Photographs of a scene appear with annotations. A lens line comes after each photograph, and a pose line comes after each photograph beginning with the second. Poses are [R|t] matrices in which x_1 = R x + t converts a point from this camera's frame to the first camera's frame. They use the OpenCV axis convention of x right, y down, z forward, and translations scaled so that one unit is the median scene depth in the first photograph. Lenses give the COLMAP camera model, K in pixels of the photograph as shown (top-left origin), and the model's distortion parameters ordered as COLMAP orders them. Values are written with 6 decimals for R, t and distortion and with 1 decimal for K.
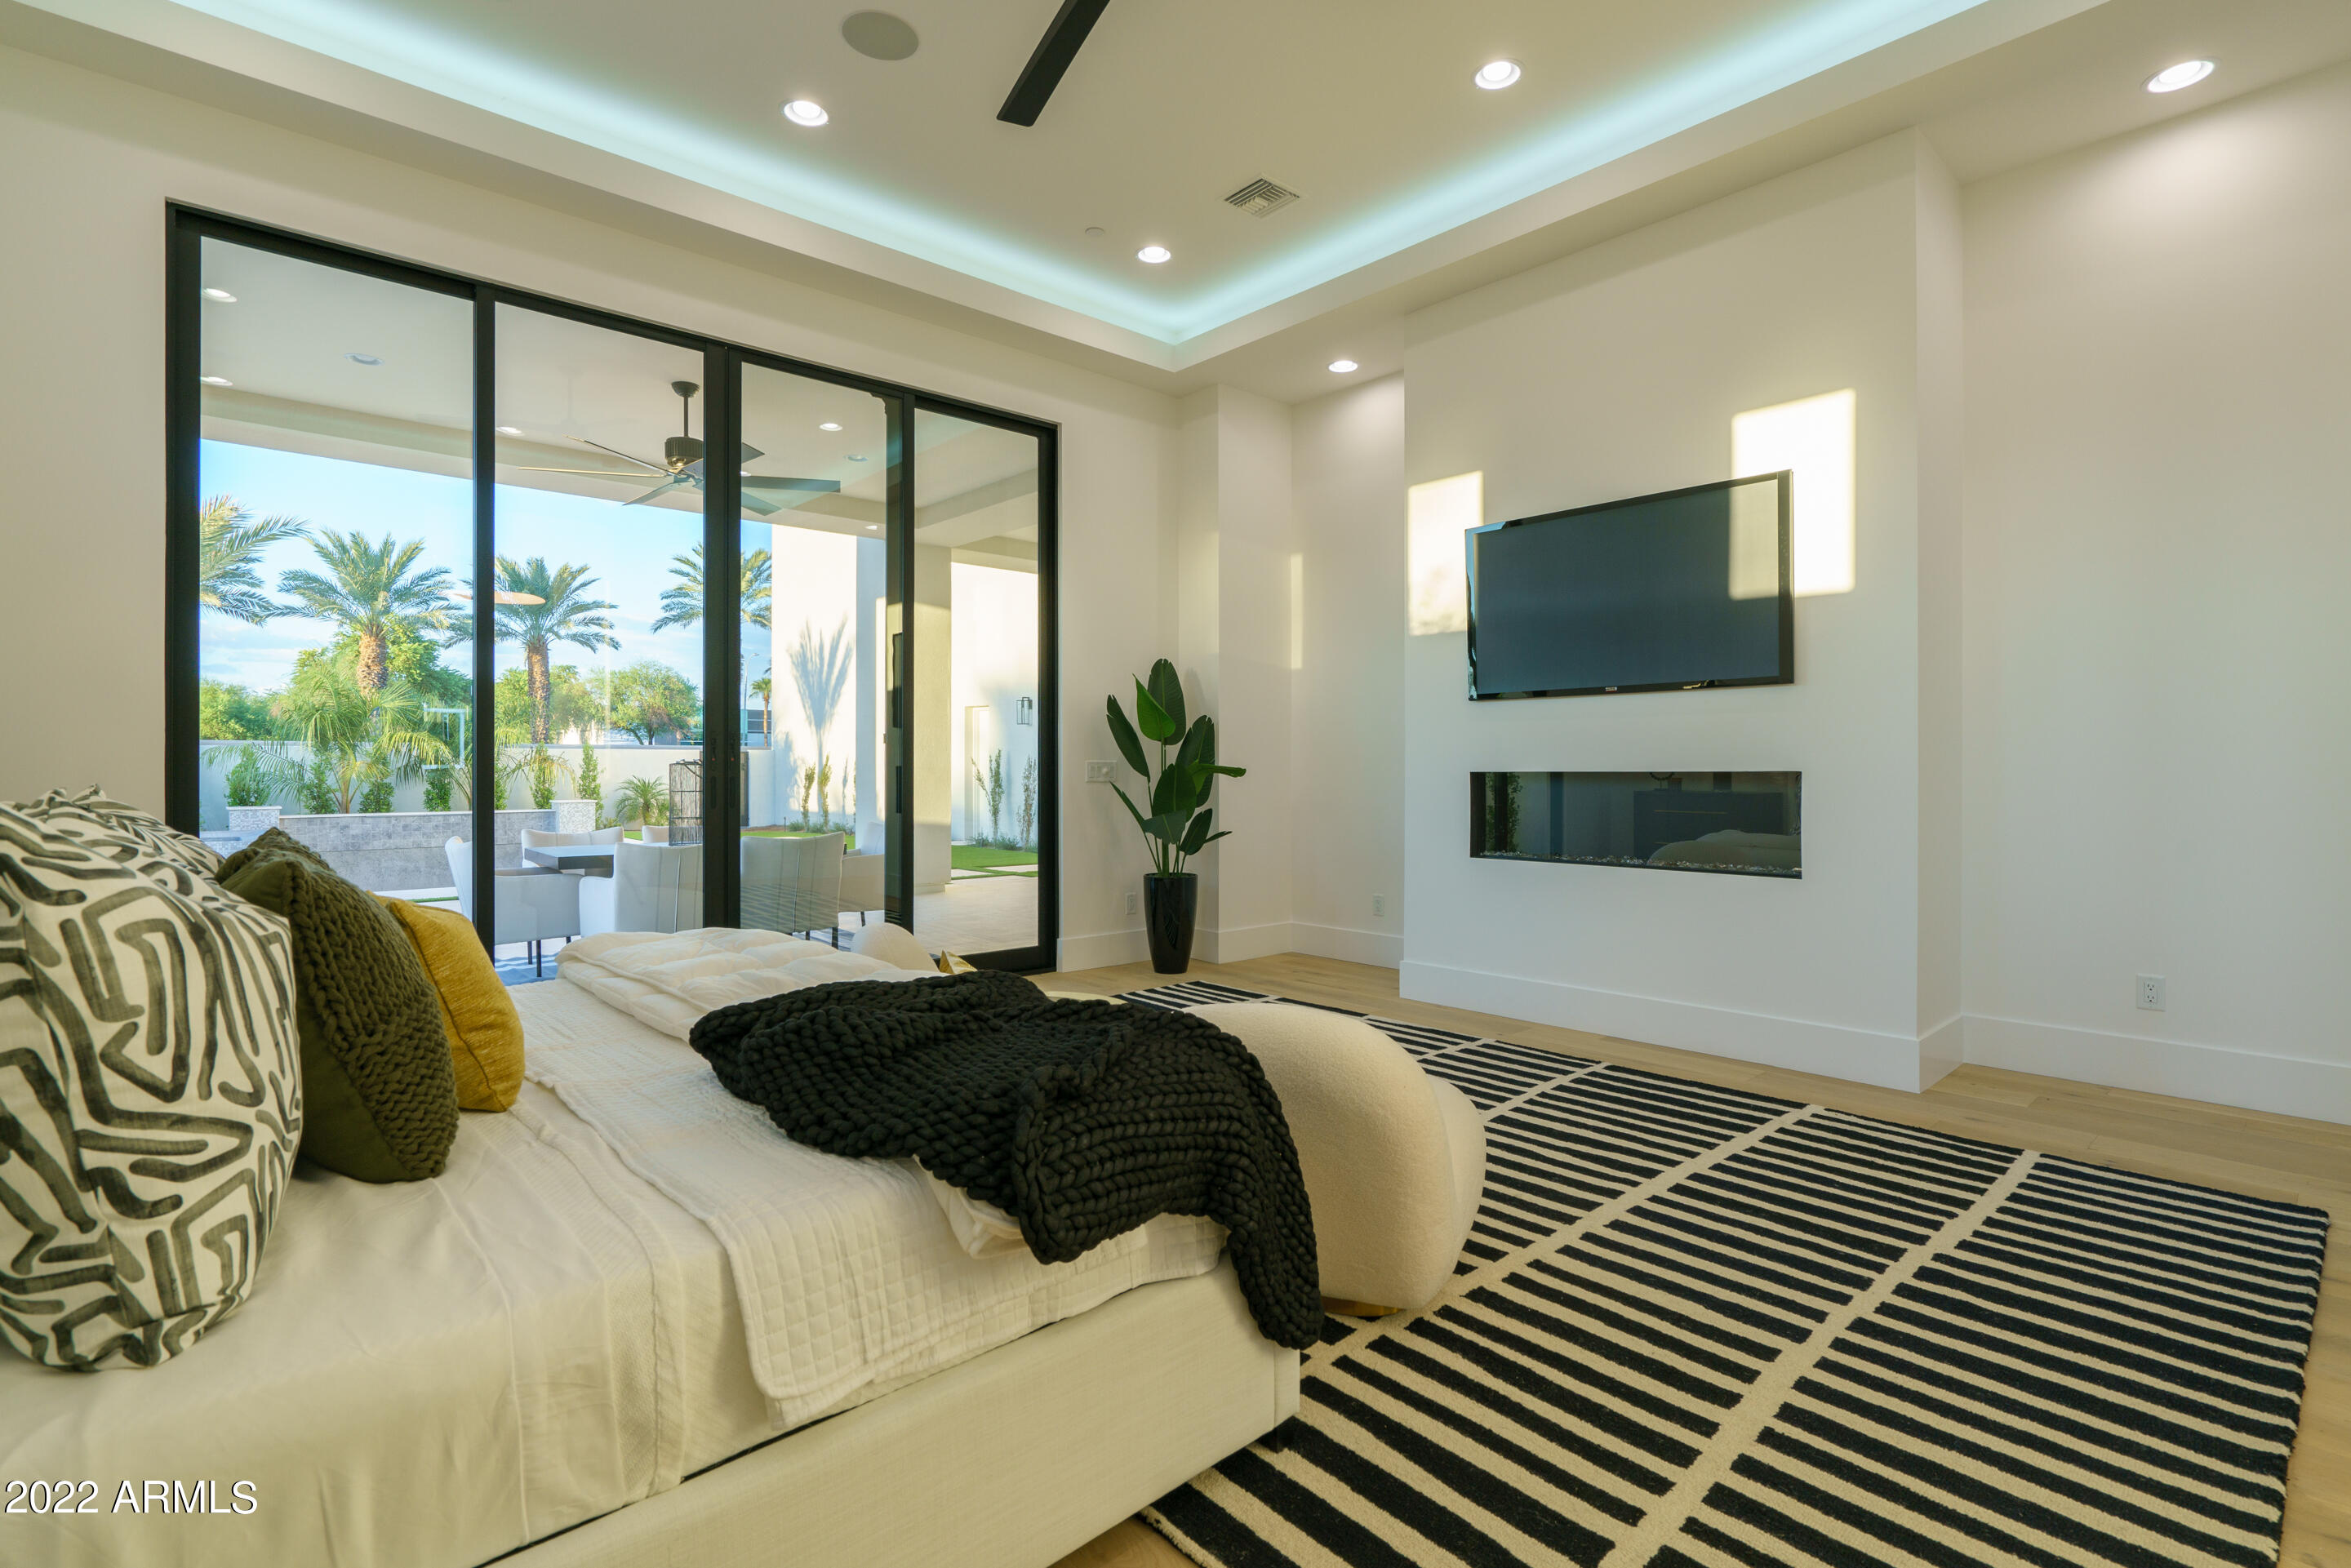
lens RADIAL K [[1095.6, 0, 1174.3], [0, 1095.6, 765.1], [0, 0, 1]] dist [-0.016634, 0.000232]
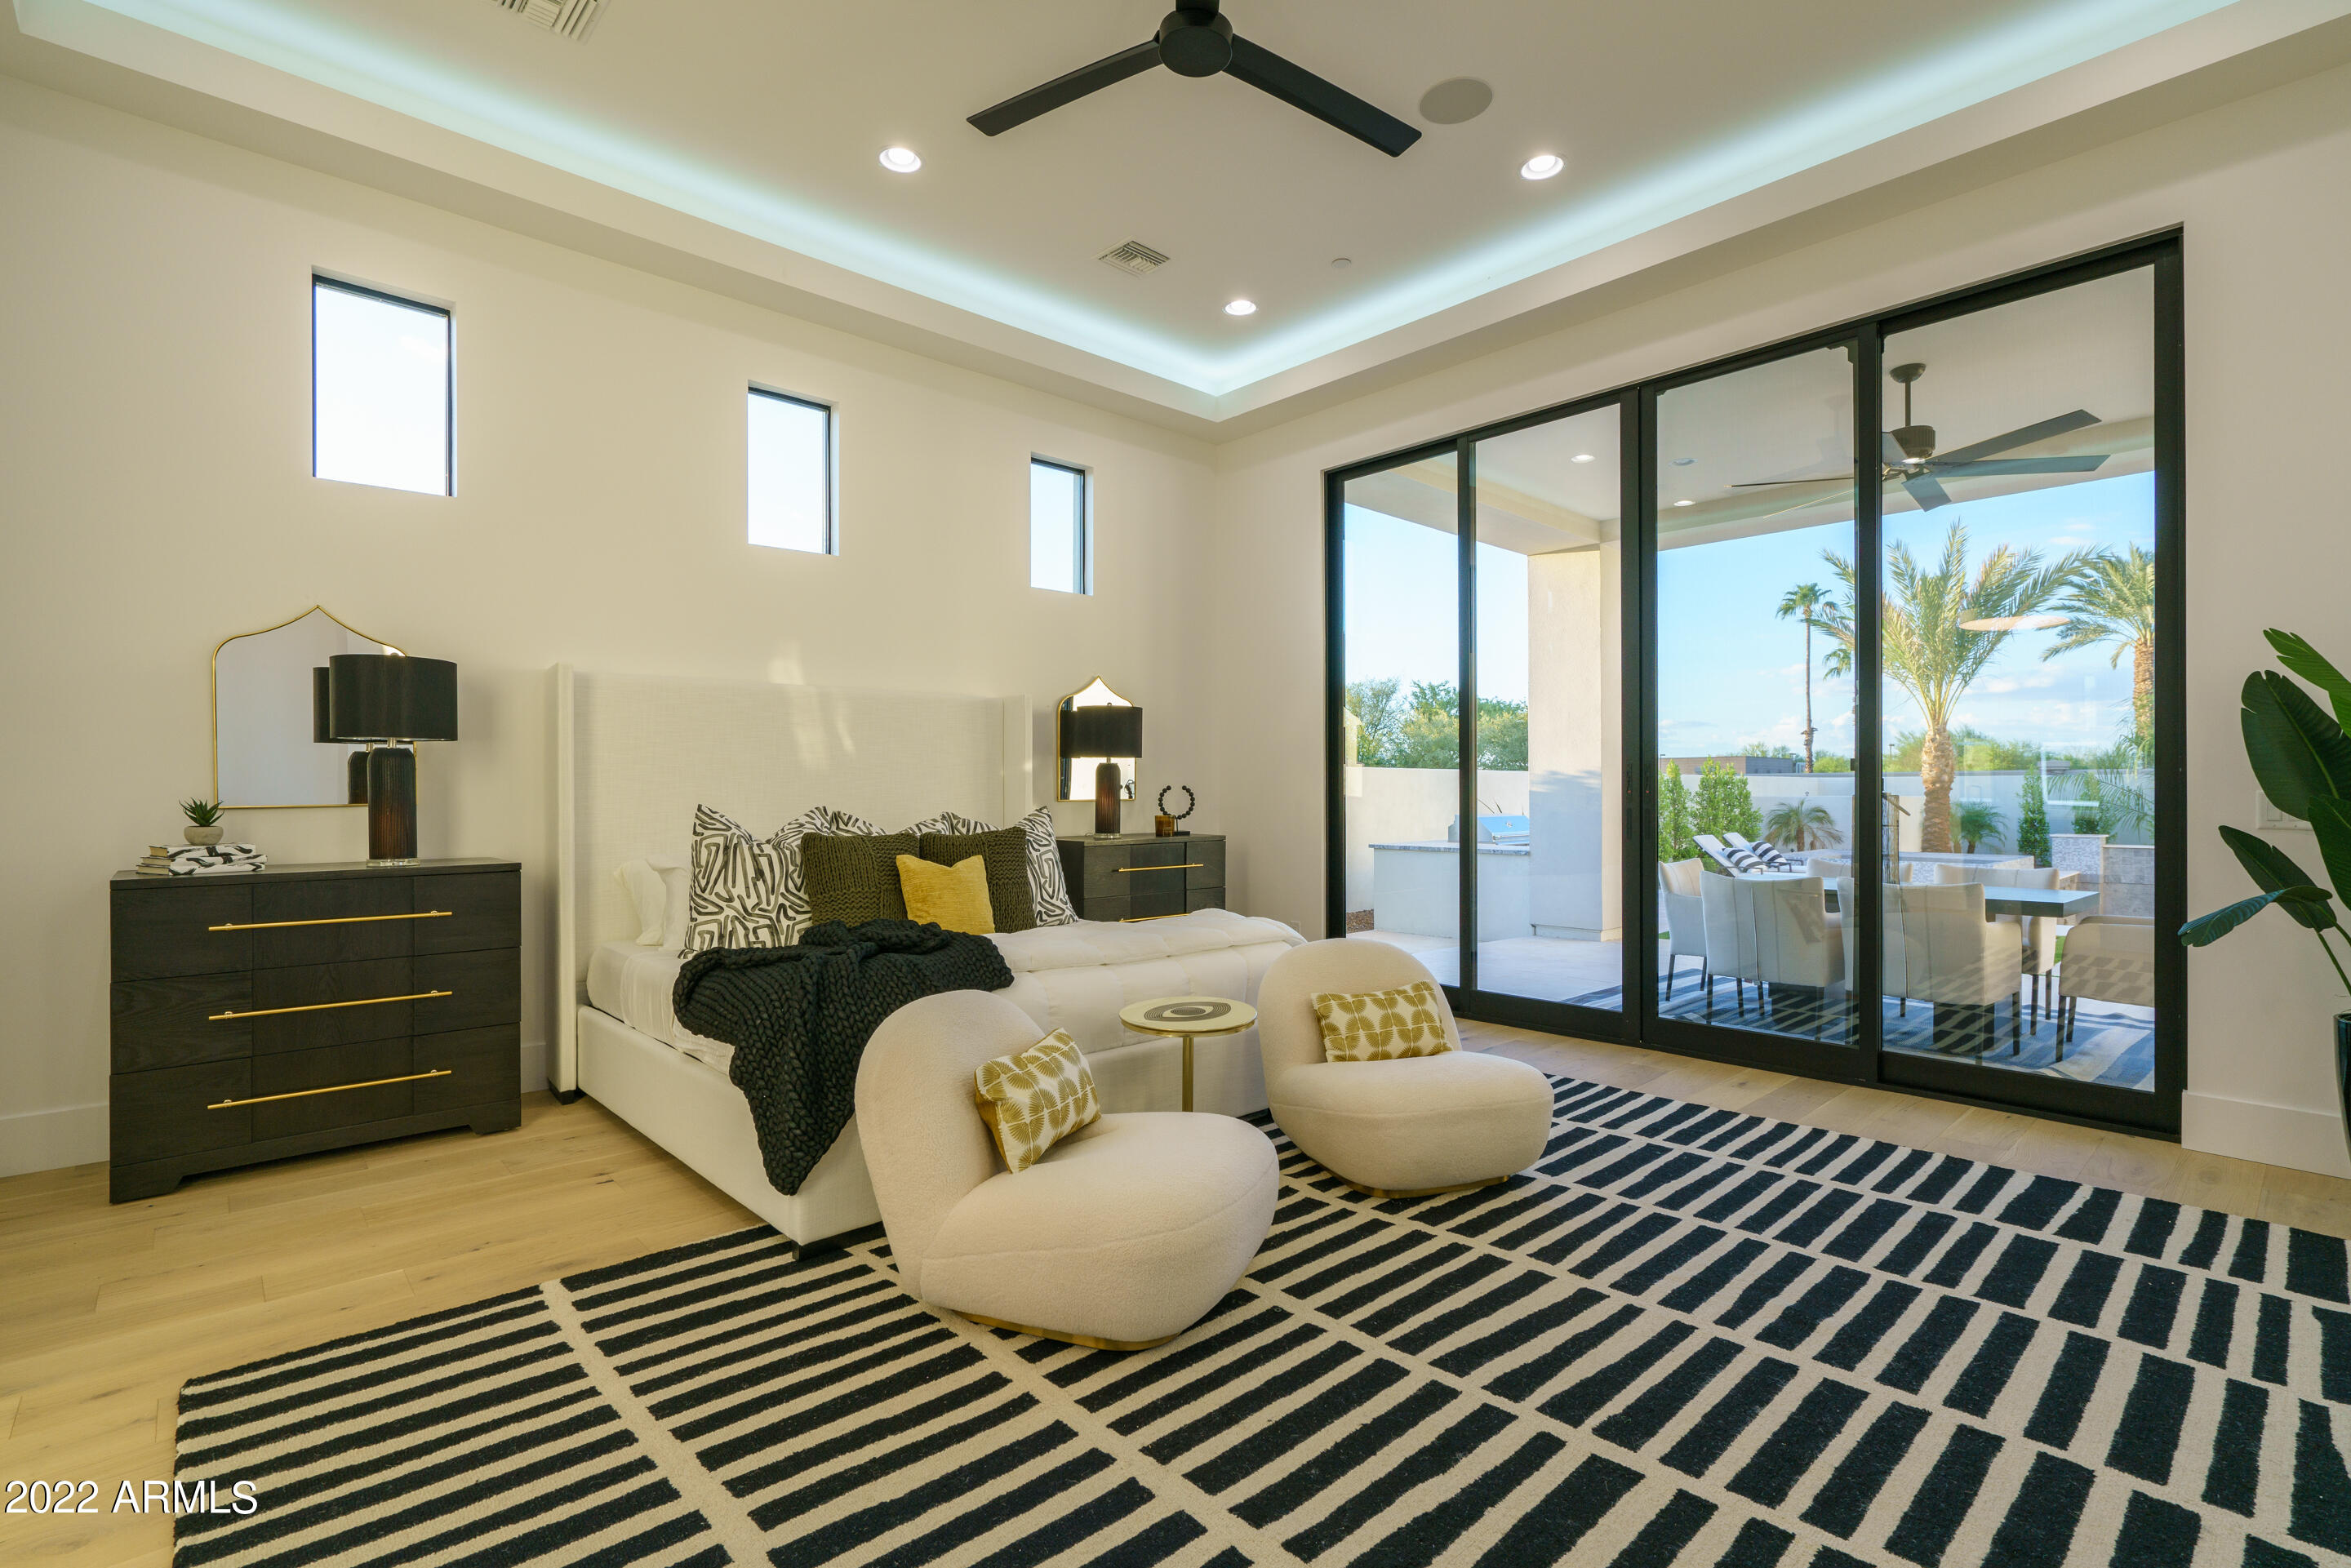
lens RADIAL K [[1061.8, 0, 1172.6], [0, 1061.8, 795.0], [0, 0, 1]] dist [0.000586, 0.000258]
pose [[0.010978, 0.001289, -0.999939, 0.655260], [0.001080, 0.999999, 0.001300, -0.005093], [0.999939, -0.001094, 0.010977, 0.627250]]
